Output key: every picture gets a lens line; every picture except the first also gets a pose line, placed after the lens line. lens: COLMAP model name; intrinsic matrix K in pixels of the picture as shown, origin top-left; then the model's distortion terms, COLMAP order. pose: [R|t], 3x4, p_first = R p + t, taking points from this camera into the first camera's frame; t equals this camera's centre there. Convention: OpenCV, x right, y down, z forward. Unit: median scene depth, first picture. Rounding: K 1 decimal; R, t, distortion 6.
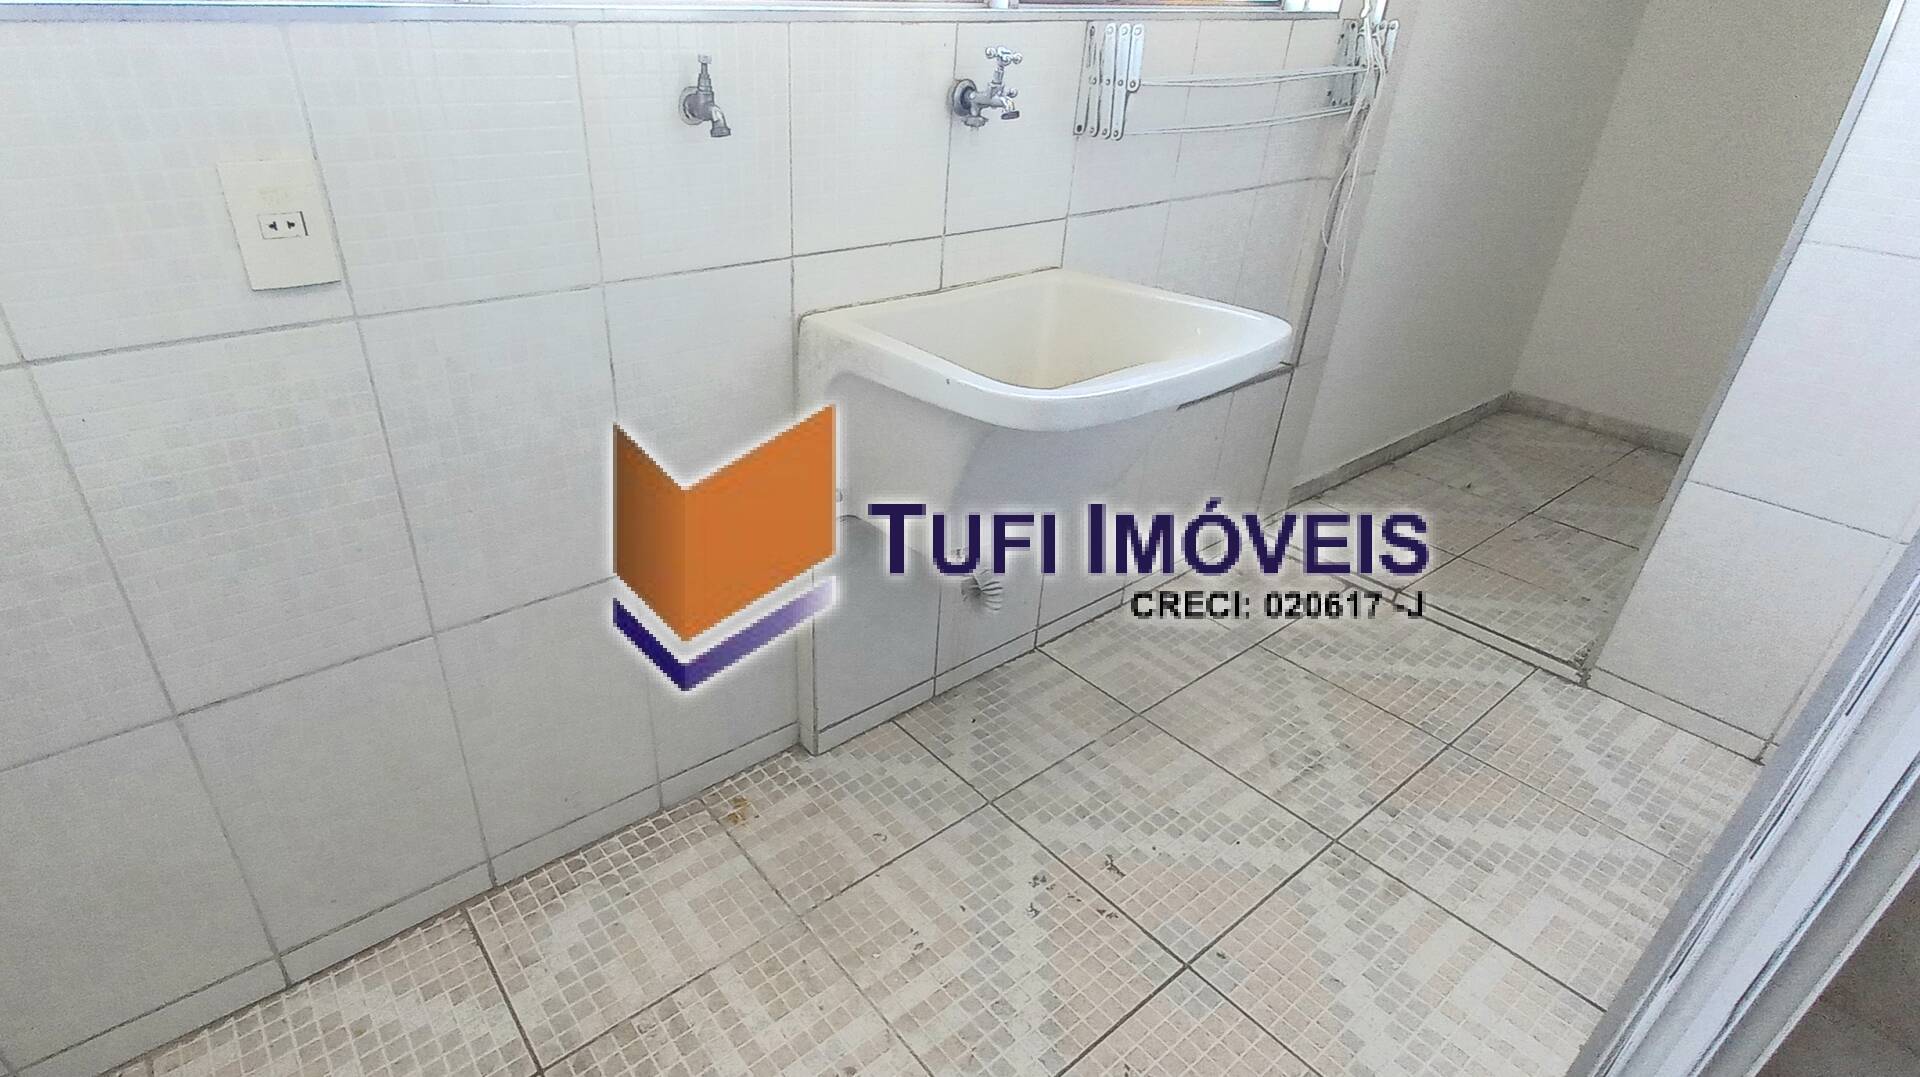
lens RADIAL K [[968.9, 0, 956.6], [0, 968.9, 532.1], [0, 0, 1]] dist [-0.004178, 0.002427]
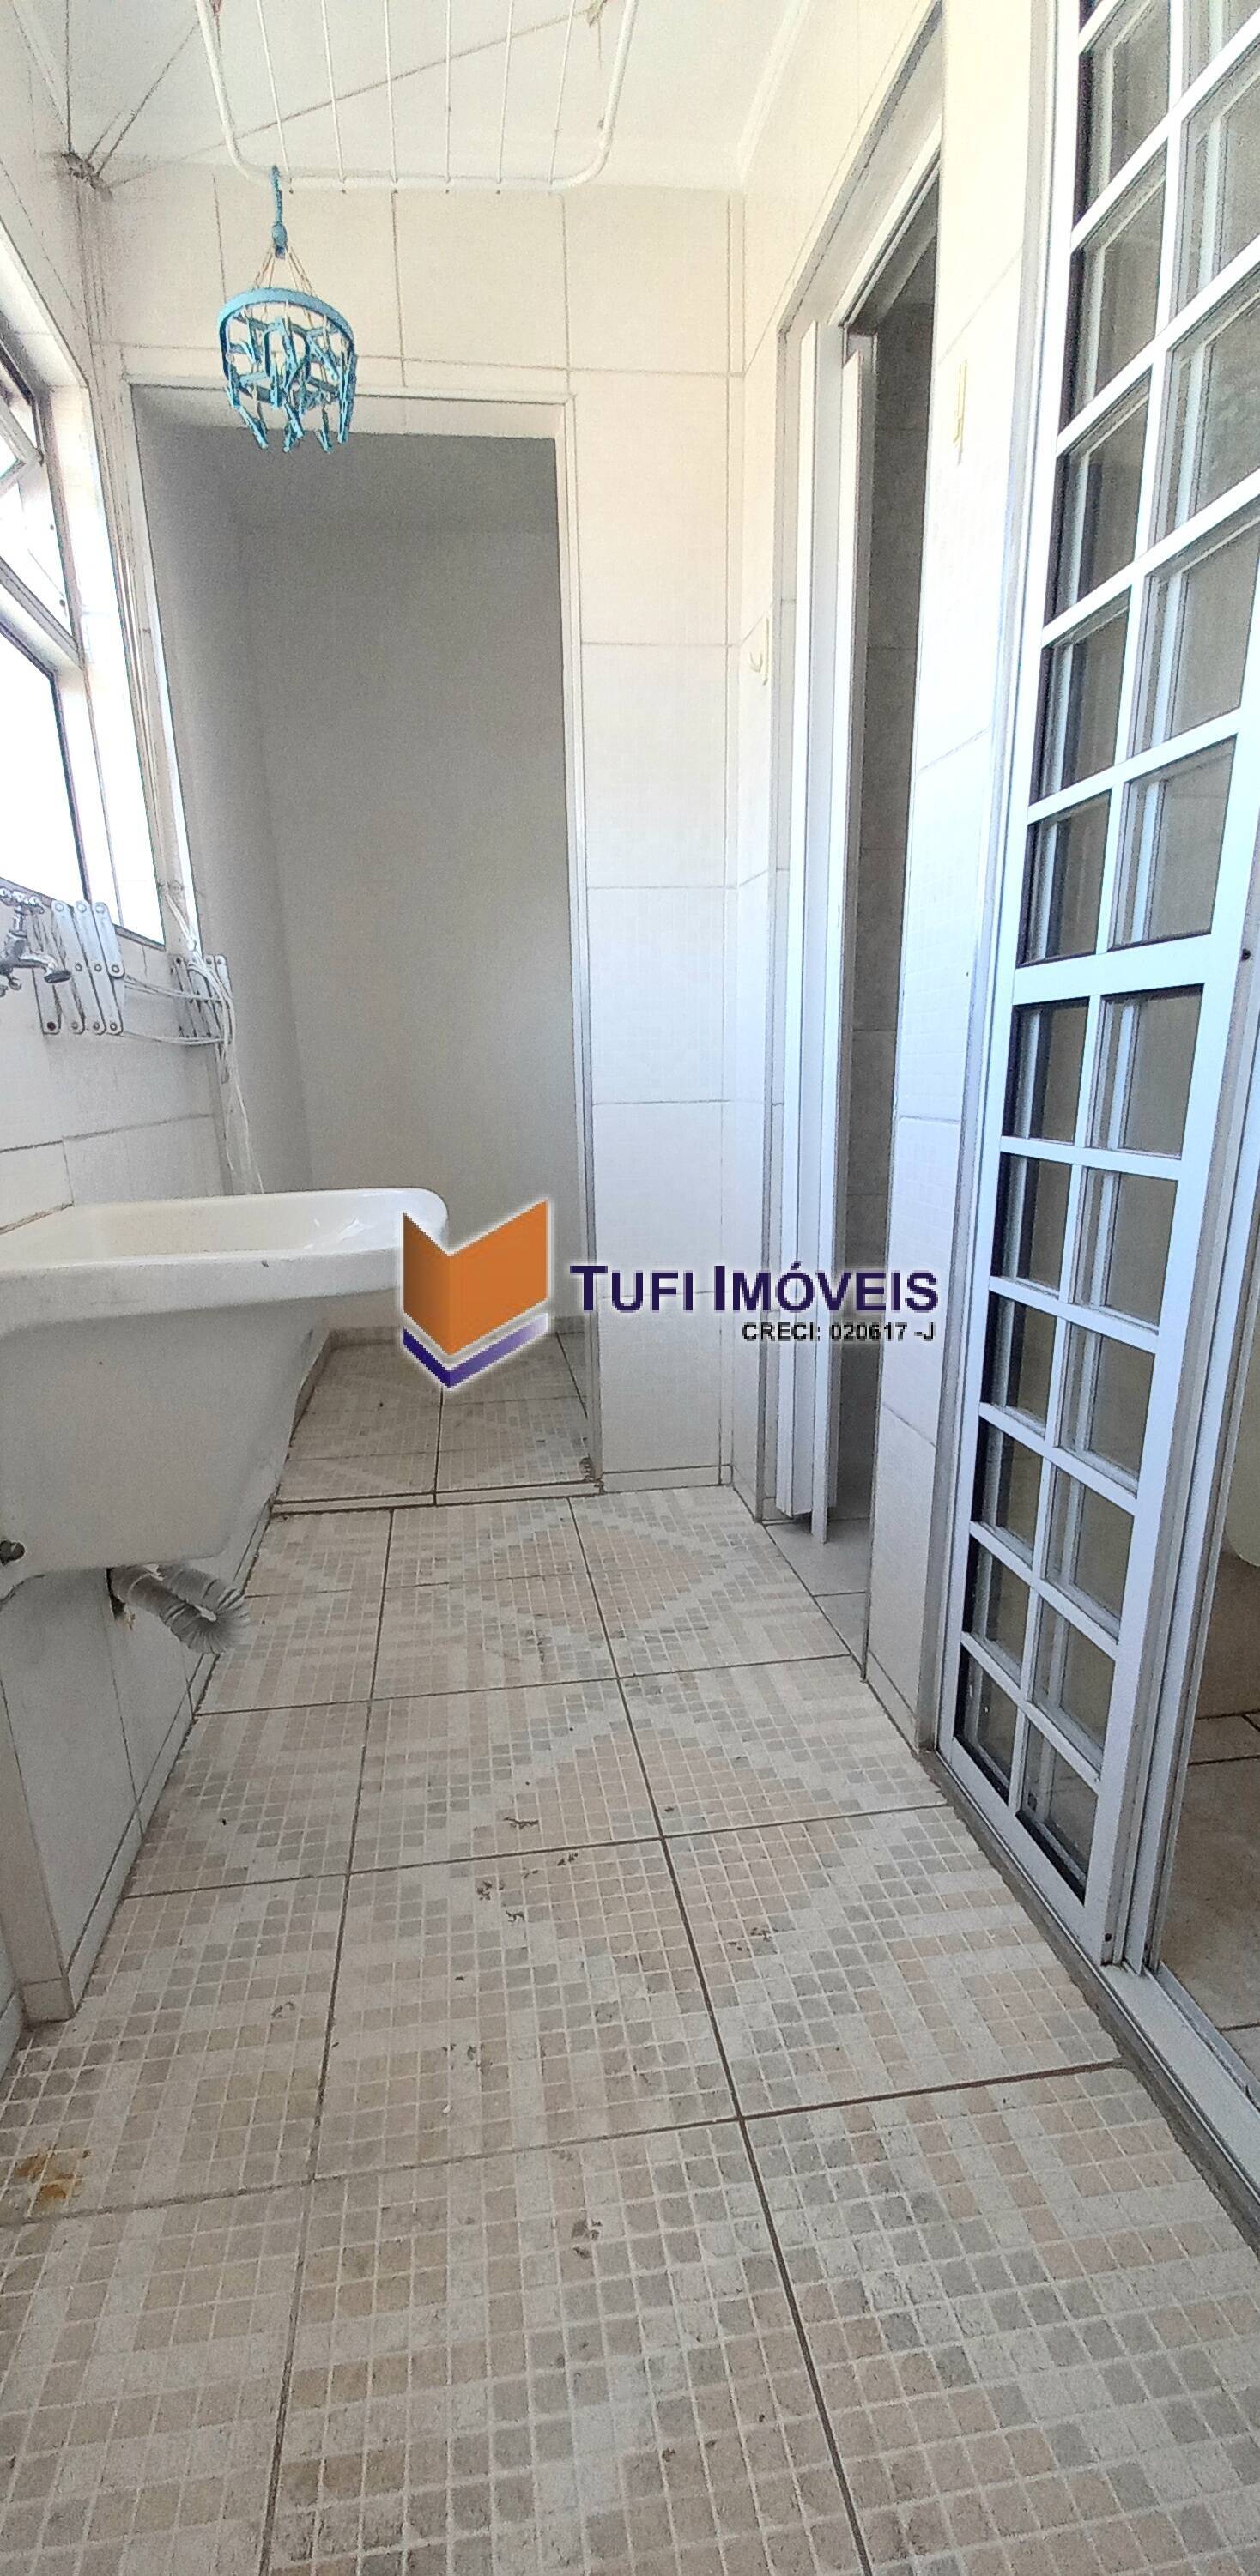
lens RADIAL K [[1049.9, 0, 614.6], [0, 1049.9, 1384.5], [0, 0, 1]] dist [-0.004551, -0.001535]
pose [[0.507488, -0.274273, 0.816842, -0.425581], [0.437363, 0.898783, 0.030062, 0.014491], [-0.742408, 0.342000, 0.576078, 0.290059]]
